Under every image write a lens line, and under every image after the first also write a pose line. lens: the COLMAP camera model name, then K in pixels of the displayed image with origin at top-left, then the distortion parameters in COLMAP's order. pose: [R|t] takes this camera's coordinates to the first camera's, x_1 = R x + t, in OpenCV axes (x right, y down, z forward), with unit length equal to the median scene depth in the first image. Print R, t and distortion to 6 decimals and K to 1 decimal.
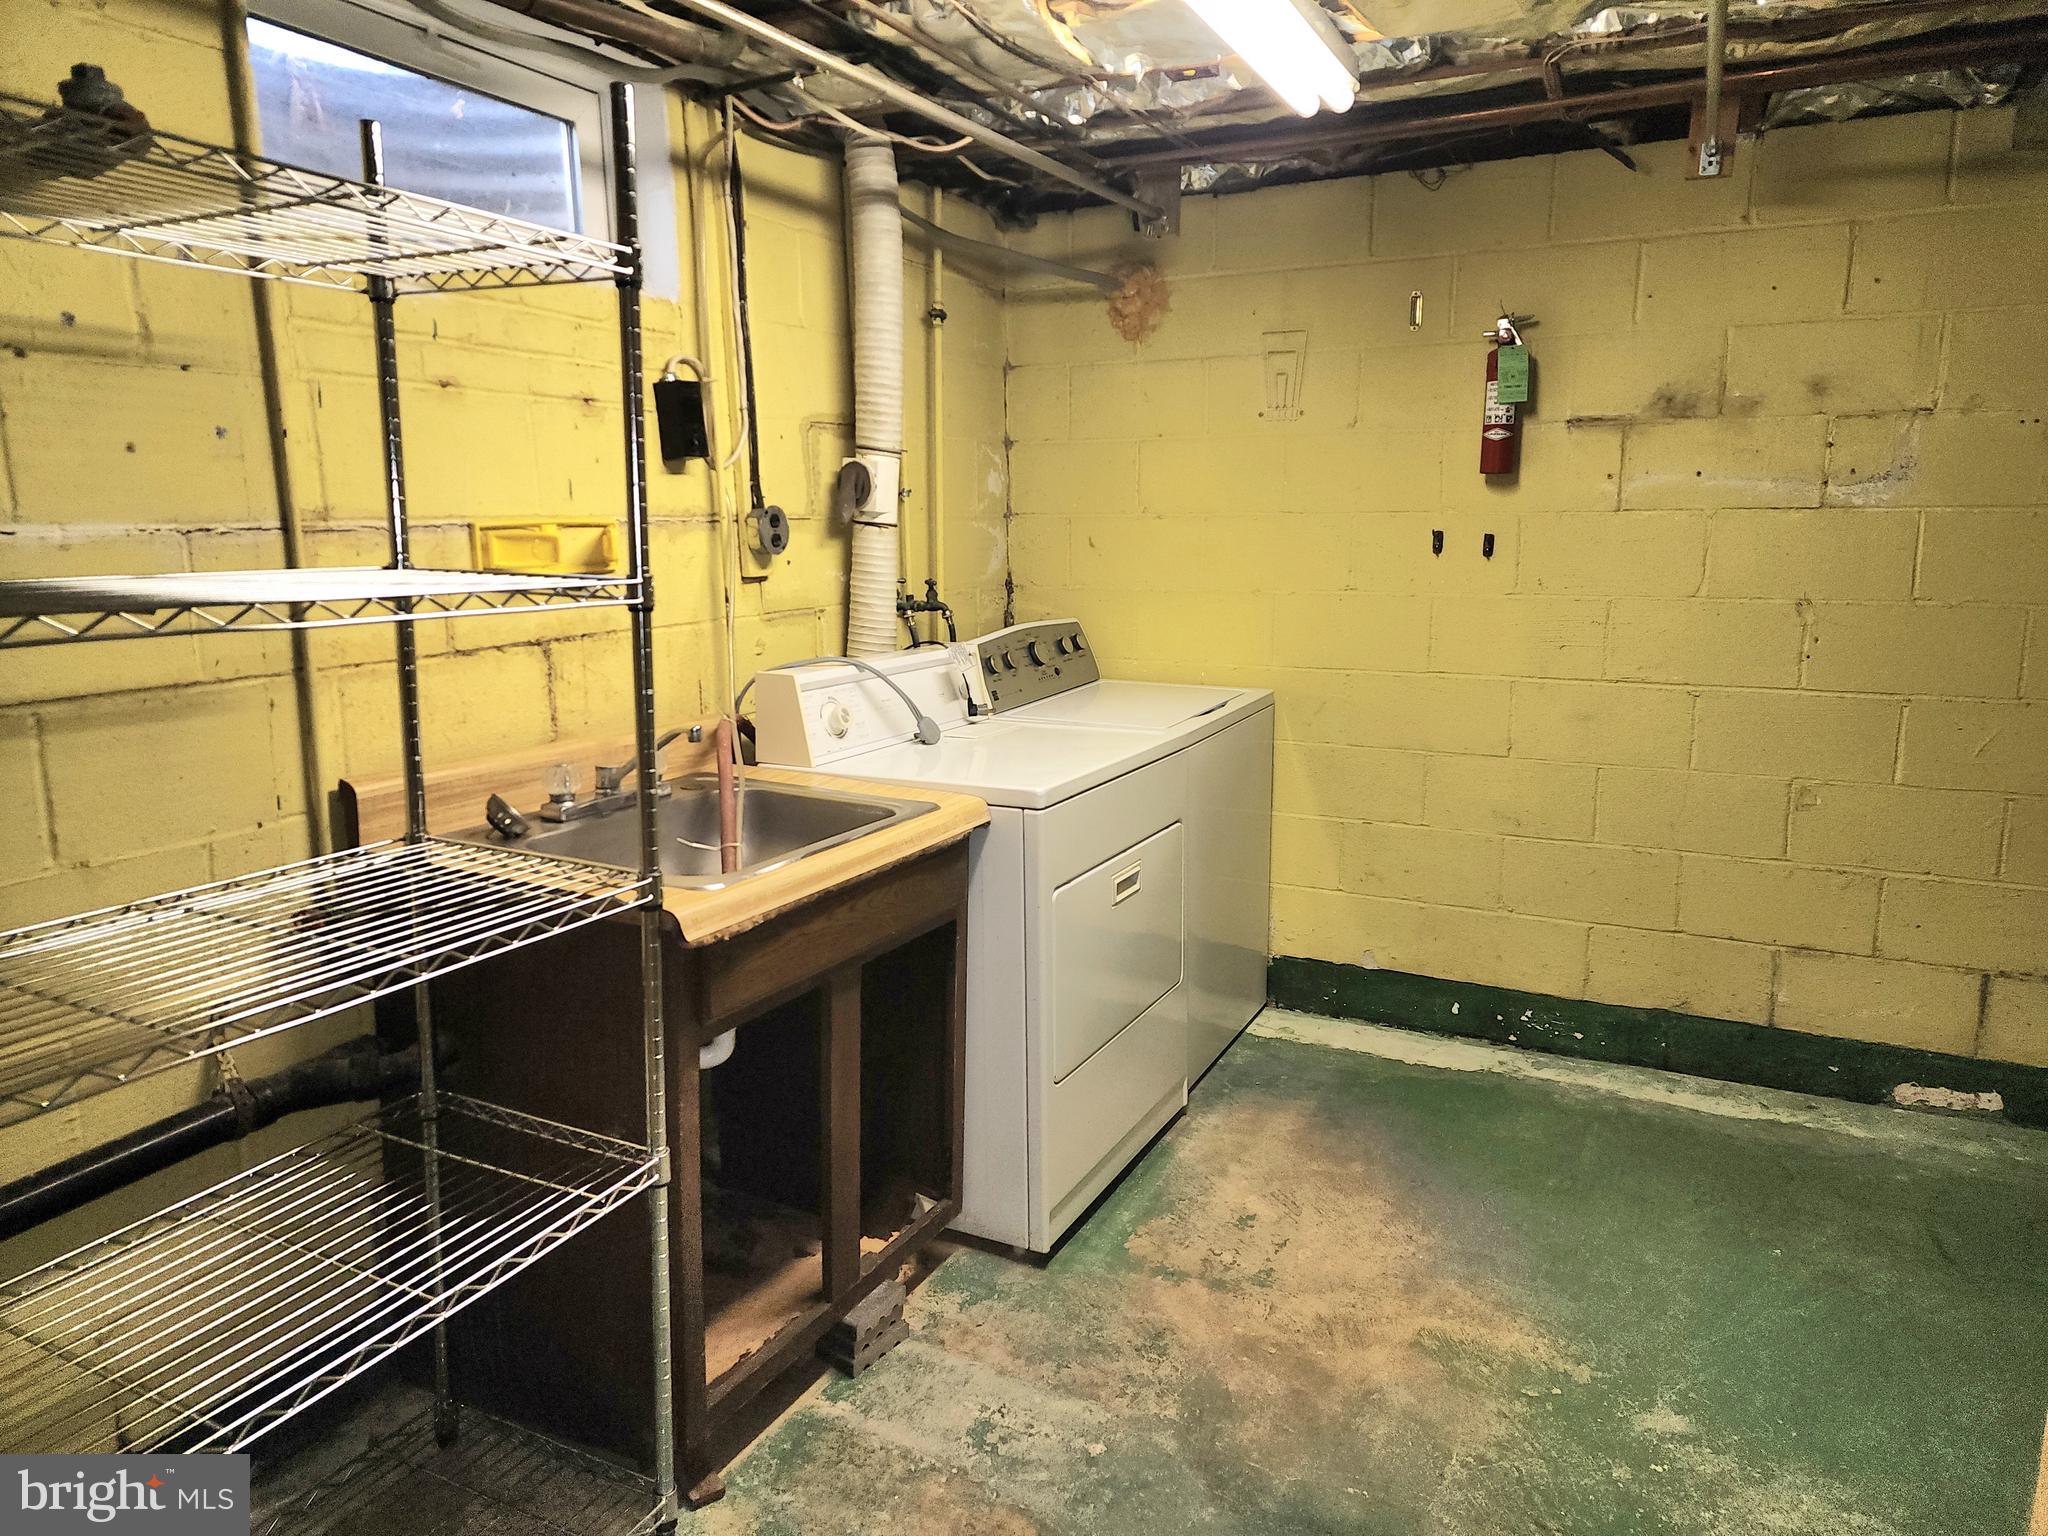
lens RADIAL K [[1386.6, 0, 1020.6], [0, 1386.6, 775.1], [0, 0, 1]] dist [0.125397, -0.122387]
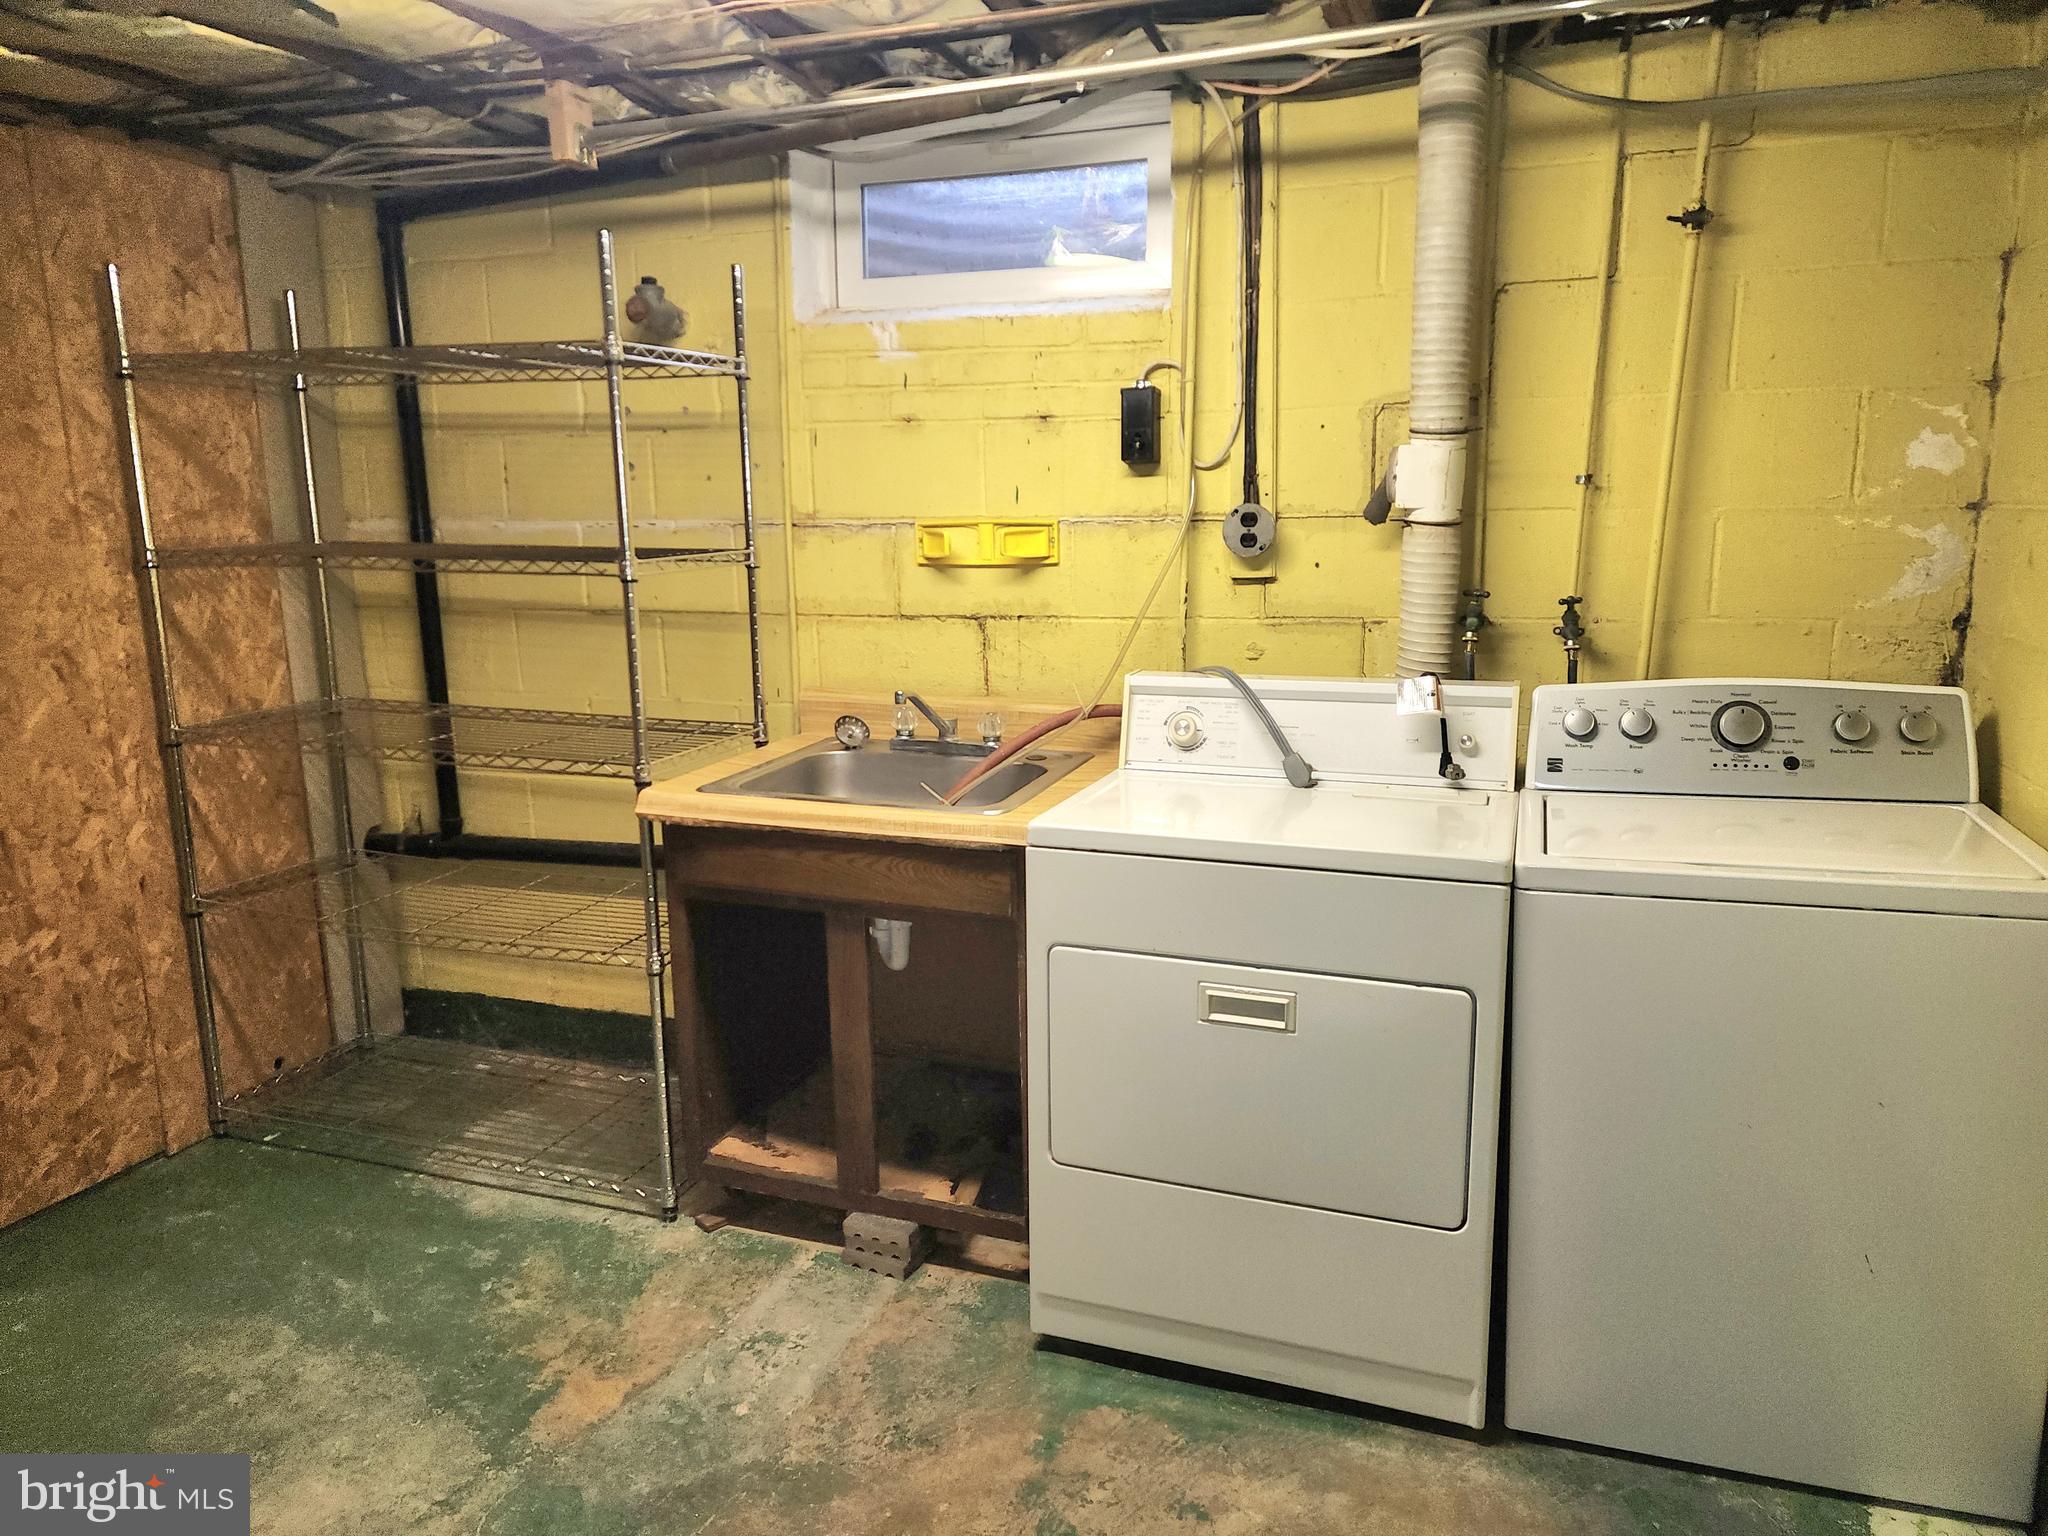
lens RADIAL K [[1386.6, 0, 1020.6], [0, 1386.6, 775.1], [0, 0, 1]] dist [0.125397, -0.122387]
pose [[0.124023, 0.207874, -0.970261, 0.915331], [-0.172246, 0.967476, 0.185260, -0.197610], [0.977215, 0.144147, 0.155795, 0.876587]]
